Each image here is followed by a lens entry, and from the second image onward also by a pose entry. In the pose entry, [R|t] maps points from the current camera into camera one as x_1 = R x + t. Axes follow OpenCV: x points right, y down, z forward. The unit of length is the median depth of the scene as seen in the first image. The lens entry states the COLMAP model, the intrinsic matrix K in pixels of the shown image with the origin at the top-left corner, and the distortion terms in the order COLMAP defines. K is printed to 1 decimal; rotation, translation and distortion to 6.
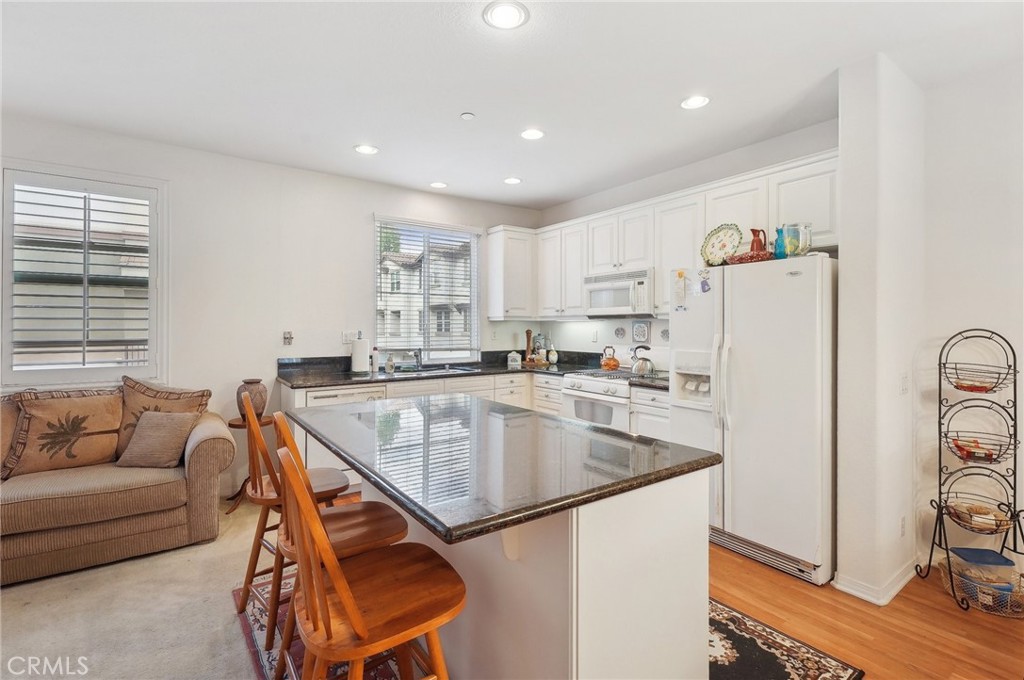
lens RADIAL K [[466.4, 0, 509.8], [0, 466.4, 324.1], [0, 0, 1]] dist [-0.000312, 0.000055]
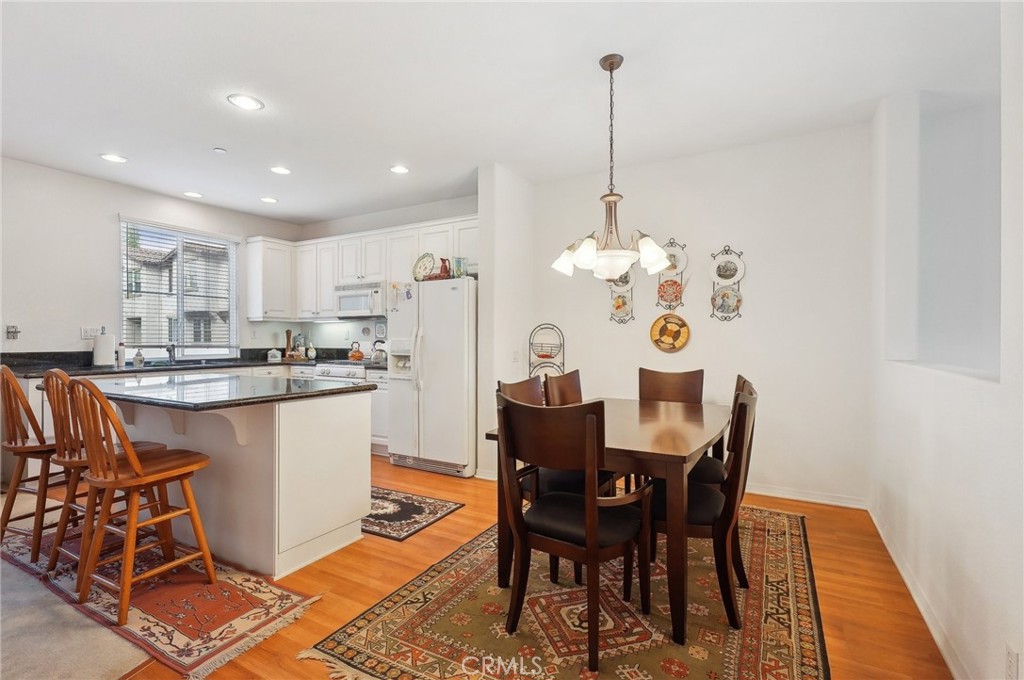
lens RADIAL K [[469.2, 0, 512.0], [0, 469.2, 340.0], [0, 0, 1]] dist [-0.001868, -0.000057]
pose [[0.904551, -0.000784, 0.426364, 0.060741], [-0.002605, 0.999969, 0.007365, 0.036144], [-0.426357, -0.007773, 0.904521, -0.352944]]
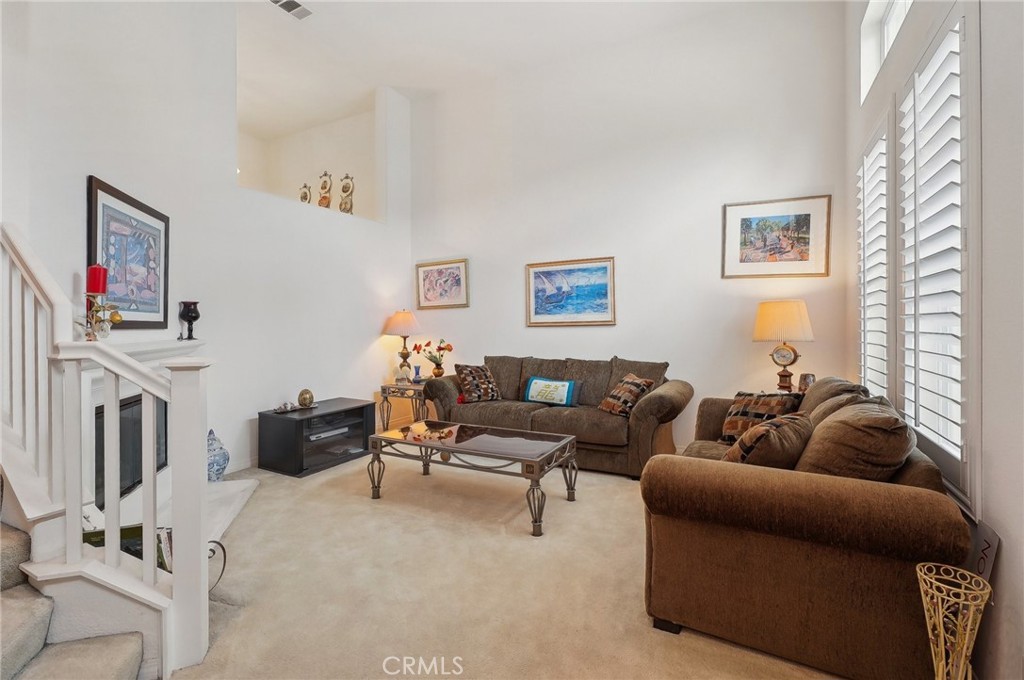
lens RADIAL K [[466.4, 0, 509.8], [0, 466.4, 324.1], [0, 0, 1]] dist [-0.000312, 0.000055]
pose [[0.895881, -0.006856, 0.444241, 0.640271], [0.003888, 0.999964, 0.007594, 0.372053], [-0.444277, -0.005076, 0.895875, -1.416207]]
